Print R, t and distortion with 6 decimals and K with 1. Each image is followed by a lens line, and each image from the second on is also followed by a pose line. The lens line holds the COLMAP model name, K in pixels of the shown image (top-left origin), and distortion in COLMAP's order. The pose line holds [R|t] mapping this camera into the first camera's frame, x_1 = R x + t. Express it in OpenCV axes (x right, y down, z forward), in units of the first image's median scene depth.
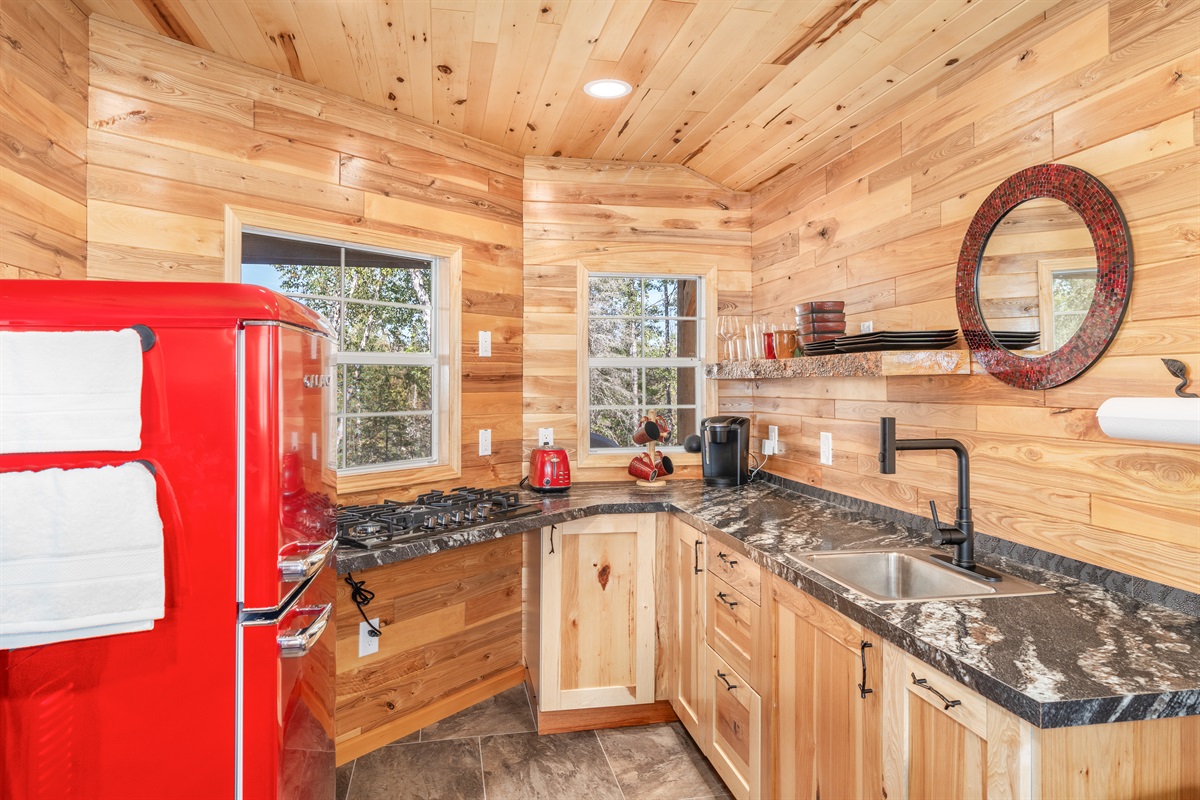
lens RADIAL K [[711.2, 0, 540.5], [0, 711.2, 377.5], [0, 0, 1]] dist [0.000592, 0.000549]
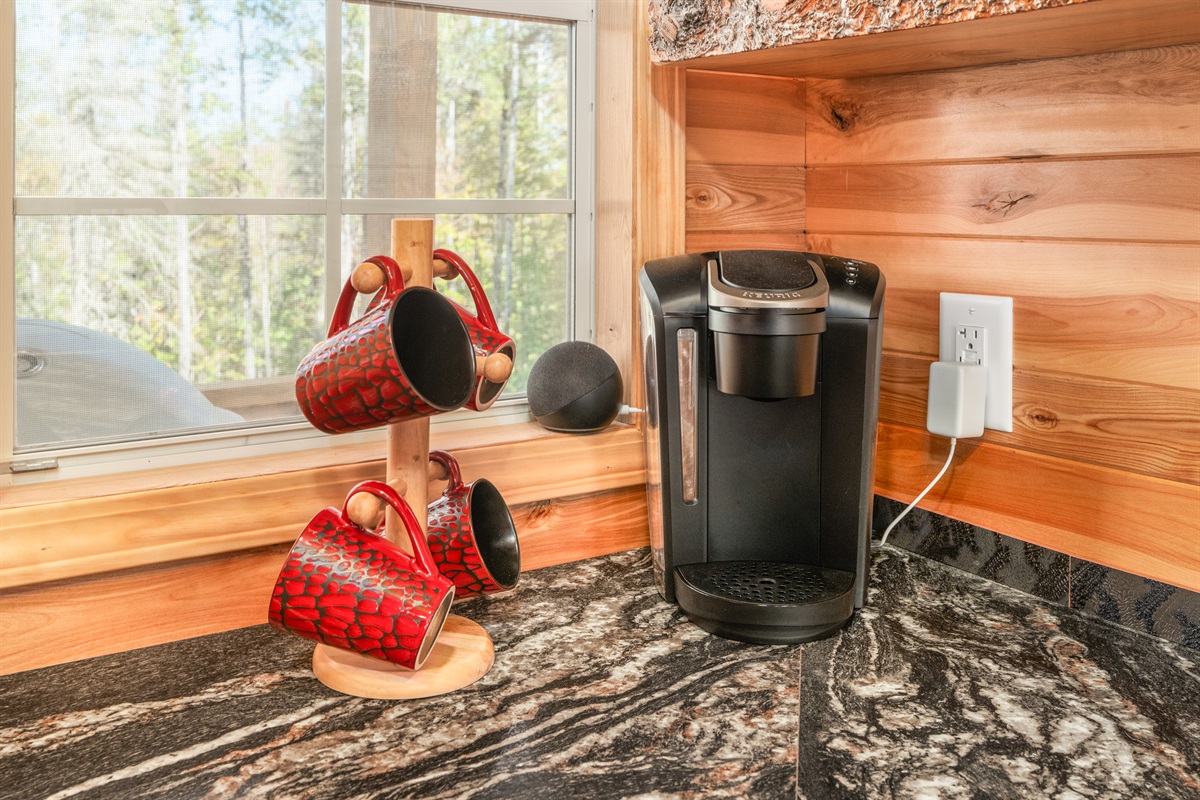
lens RADIAL K [[959.2, 0, 571.2], [0, 959.2, 435.2], [0, 0, 1]] dist [0.001623, 0.001068]
pose [[0.895659, -0.089375, 0.435669, 0.095543], [-0.010784, 0.974947, 0.222174, 0.047181], [-0.444611, -0.203690, 0.872256, 0.808993]]
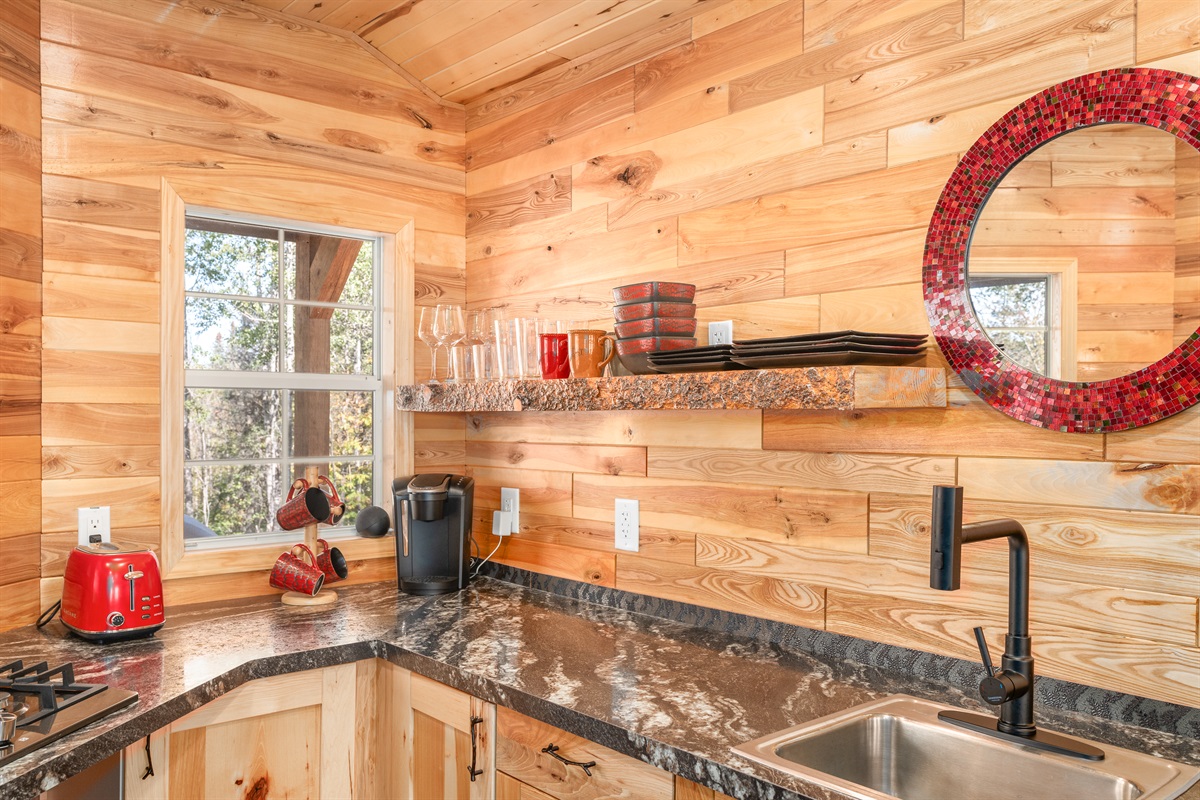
lens RADIAL K [[959.2, 0, 571.2], [0, 959.2, 435.2], [0, 0, 1]] dist [0.001623, 0.001068]
pose [[0.847997, -0.005413, 0.529973, -0.070204], [-0.008674, 0.999672, 0.024089, 0.001305], [-0.529930, -0.025025, 0.847672, 0.266107]]
